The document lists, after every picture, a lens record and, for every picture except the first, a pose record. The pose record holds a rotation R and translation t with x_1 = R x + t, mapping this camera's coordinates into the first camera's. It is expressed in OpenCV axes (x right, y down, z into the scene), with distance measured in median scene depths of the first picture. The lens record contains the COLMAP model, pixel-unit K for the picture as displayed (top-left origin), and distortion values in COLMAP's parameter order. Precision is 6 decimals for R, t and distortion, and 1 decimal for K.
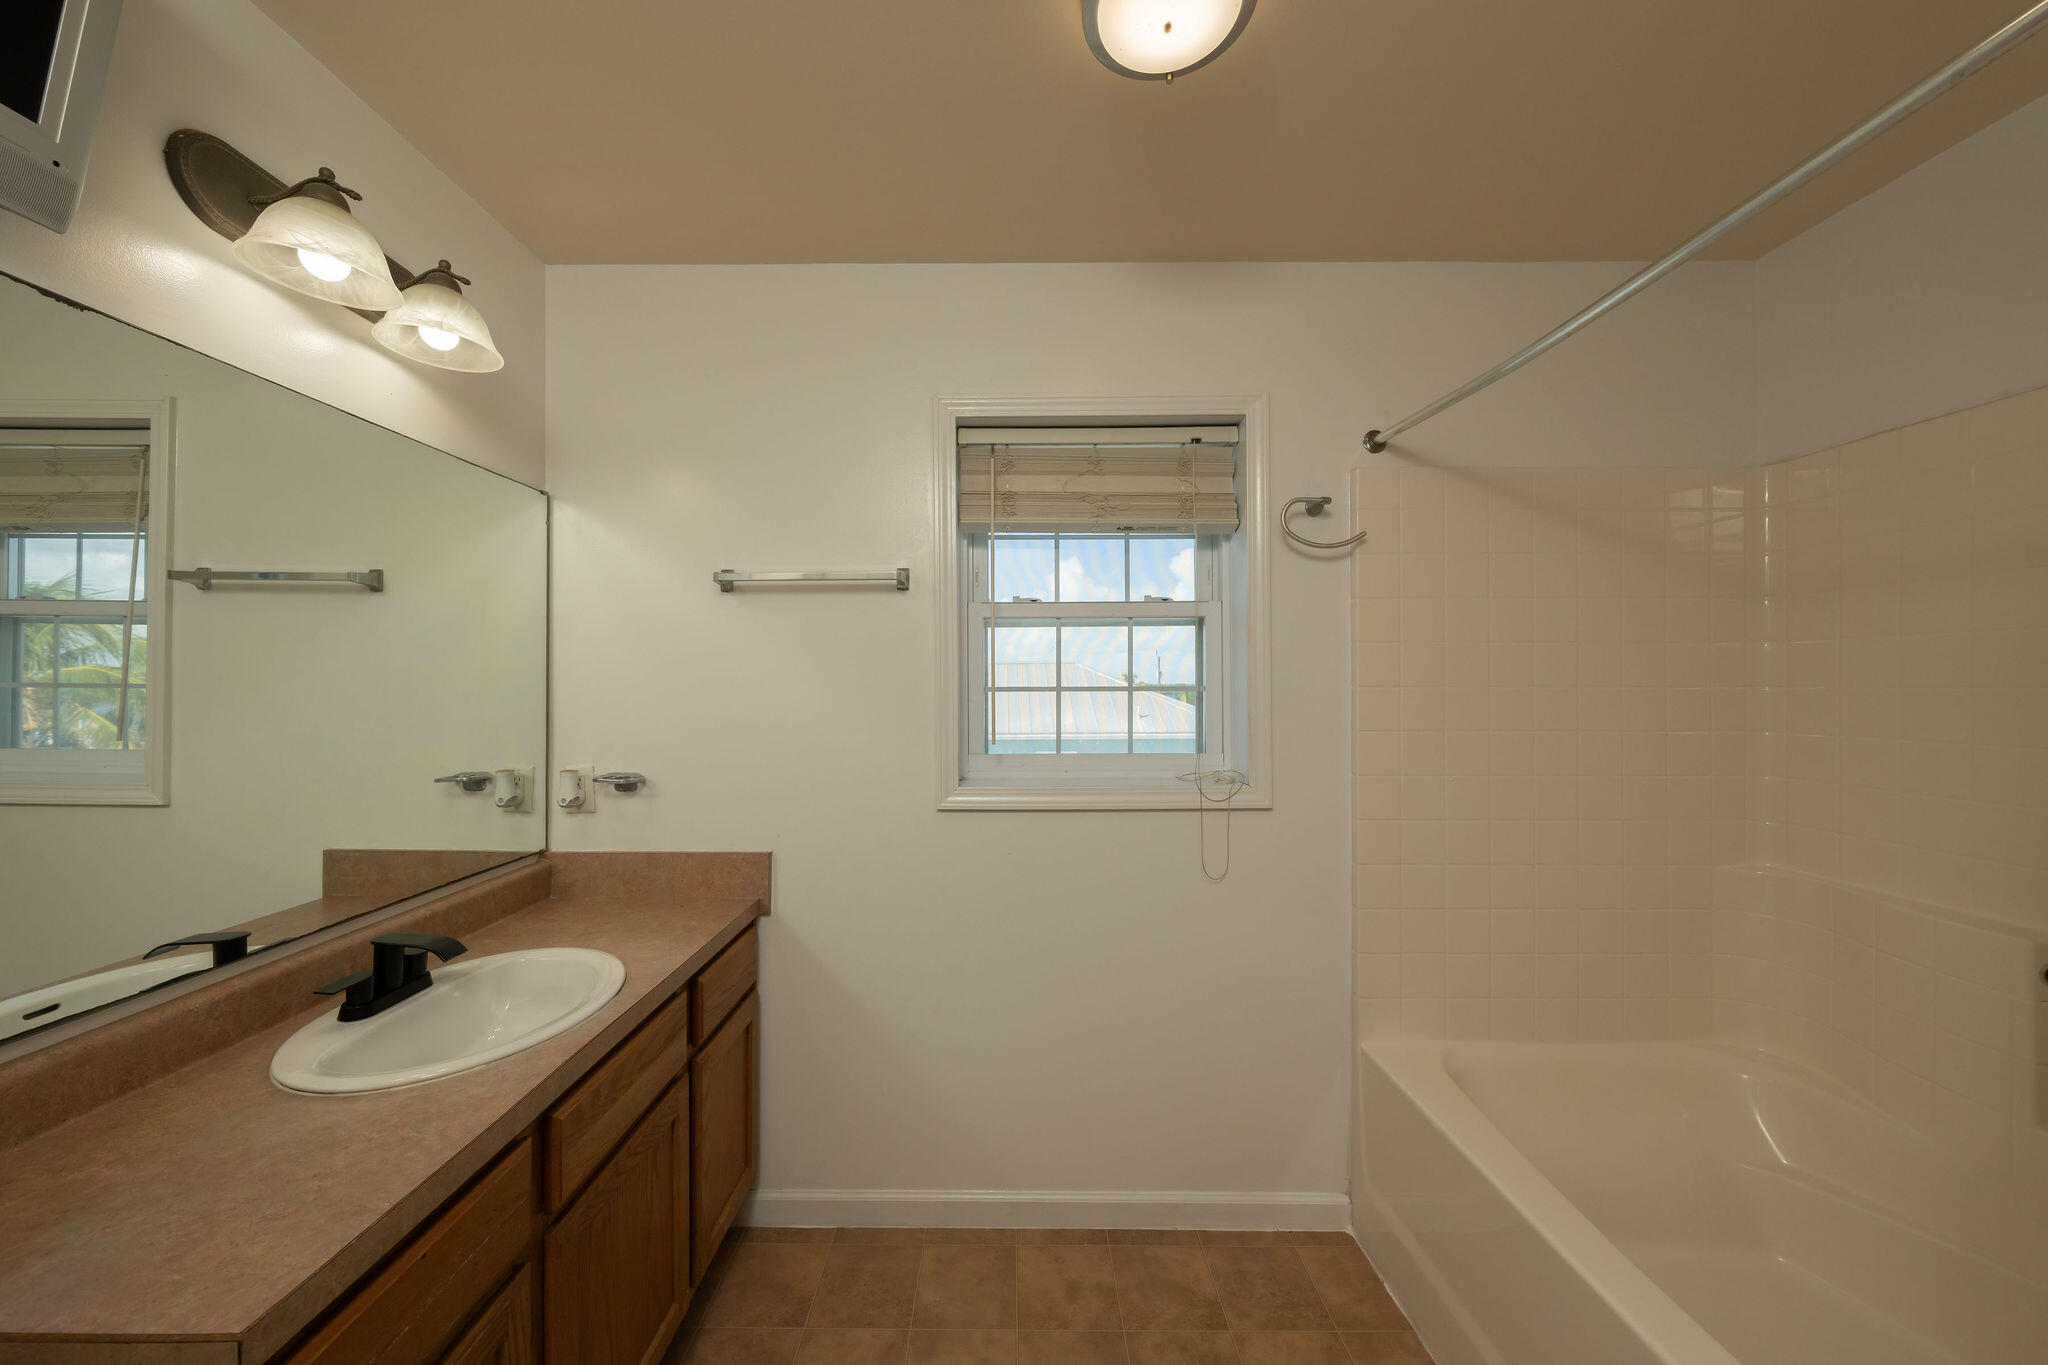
lens RADIAL K [[731.3, 0, 1010.6], [0, 731.3, 678.2], [0, 0, 1]] dist [-0.004336, -0.000323]
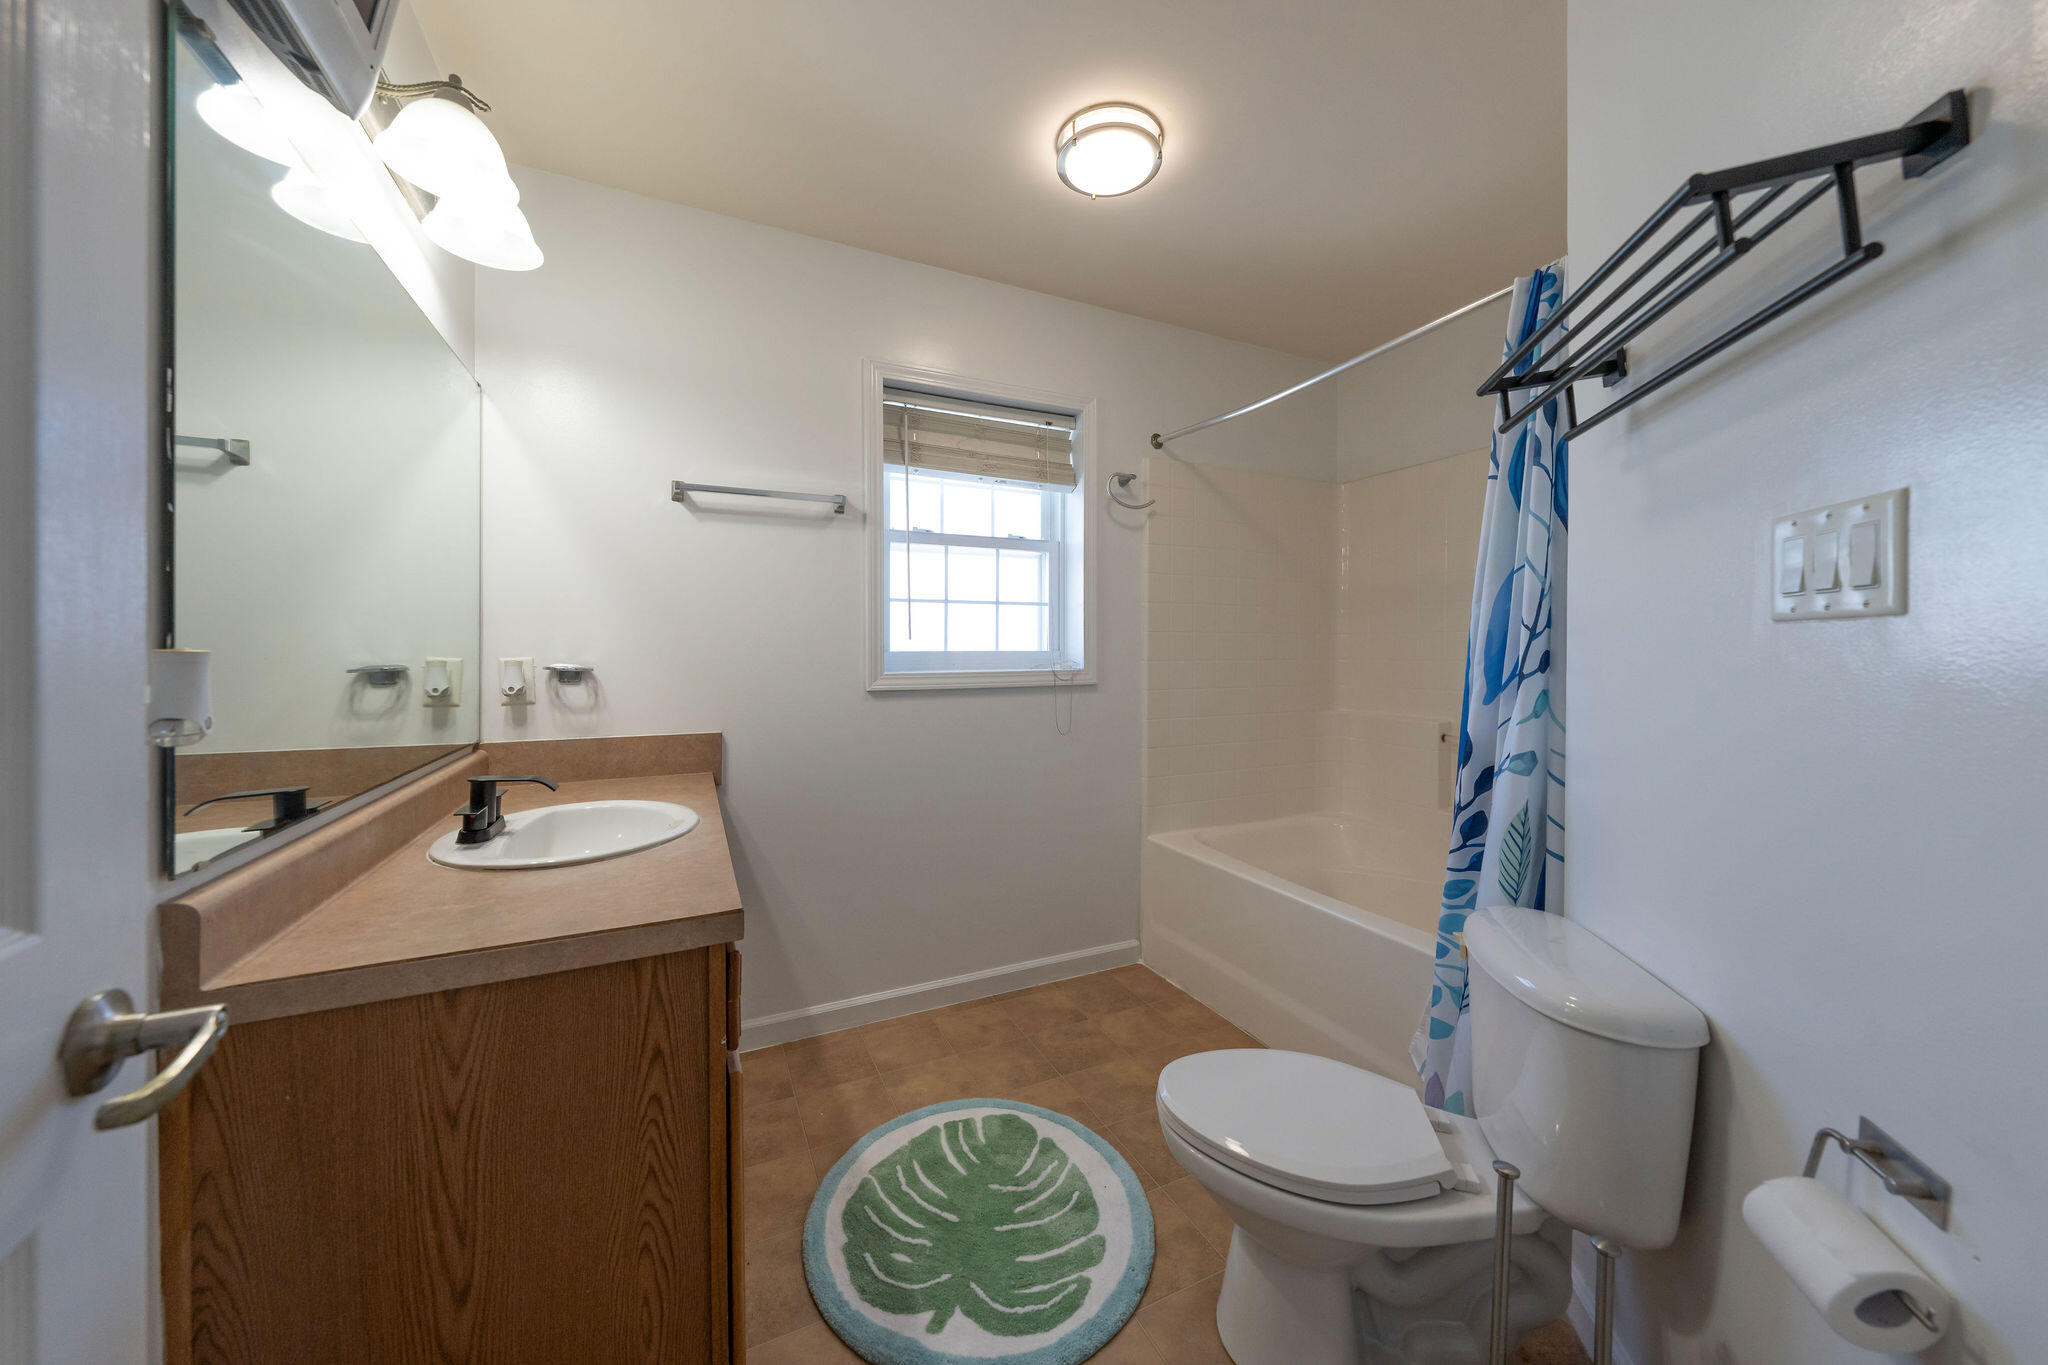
lens RADIAL K [[731.3, 0, 1032.1], [0, 731.3, 666.9], [0, 0, 1]] dist [-0.004336, -0.000323]
pose [[0.893235, -0.006701, 0.449541, -0.417858], [-0.005410, 0.999656, 0.025651, 0.105597], [-0.449558, -0.025345, 0.892891, -0.246492]]
